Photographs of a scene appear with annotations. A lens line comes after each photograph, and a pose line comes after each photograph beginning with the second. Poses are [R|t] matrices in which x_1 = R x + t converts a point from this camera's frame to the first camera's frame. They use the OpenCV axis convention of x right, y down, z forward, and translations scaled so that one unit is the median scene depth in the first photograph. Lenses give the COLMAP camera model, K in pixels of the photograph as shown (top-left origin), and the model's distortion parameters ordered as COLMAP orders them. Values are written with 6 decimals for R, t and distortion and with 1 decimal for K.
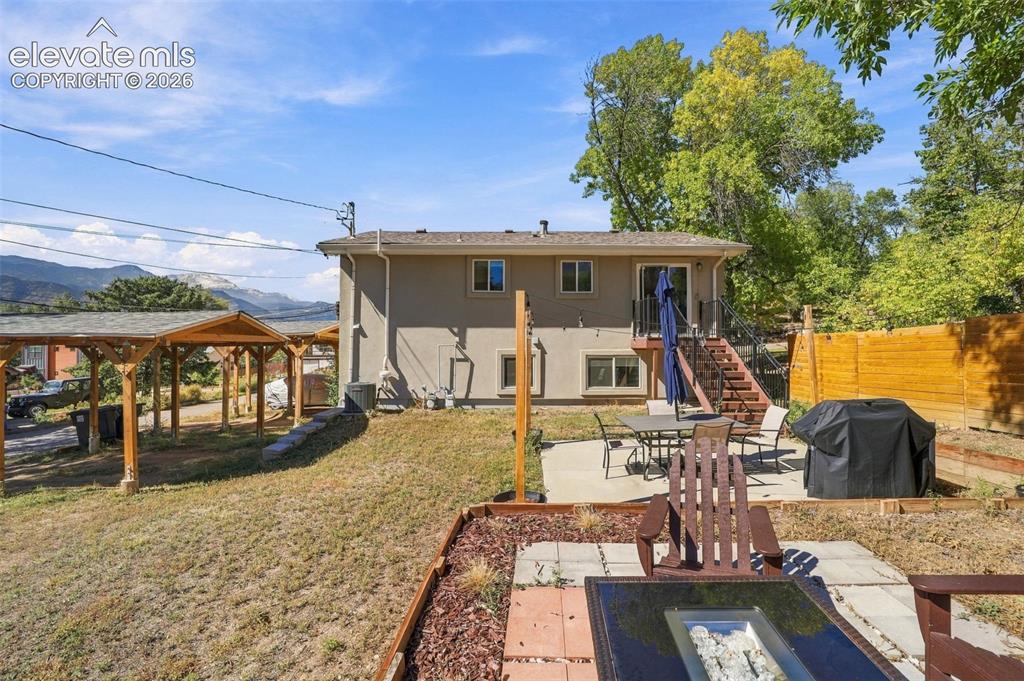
lens RADIAL K [[424.3, 0, 514.0], [0, 424.3, 335.7], [0, 0, 1]] dist [-0.014618, -0.000612]
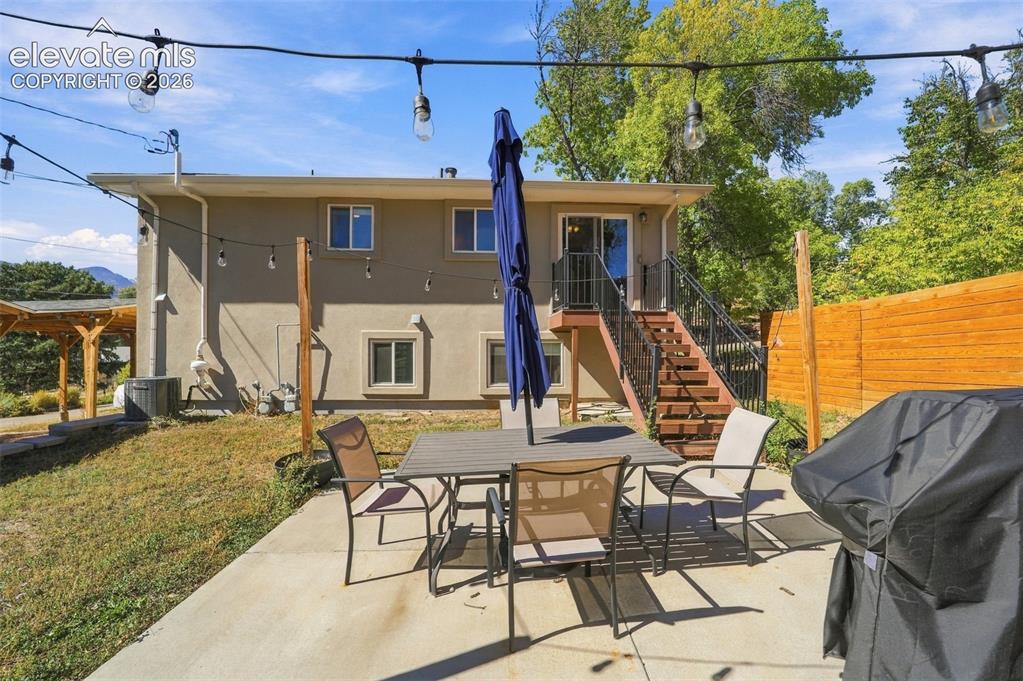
lens RADIAL K [[423.9, 0, 508.8], [0, 423.9, 344.3], [0, 0, 1]] dist [-0.014618, -0.000612]
pose [[0.999065, 0.001628, 0.043214, 0.174612], [-0.002139, 0.999928, 0.011791, 0.045818], [-0.043192, -0.011872, 0.998996, 0.279513]]
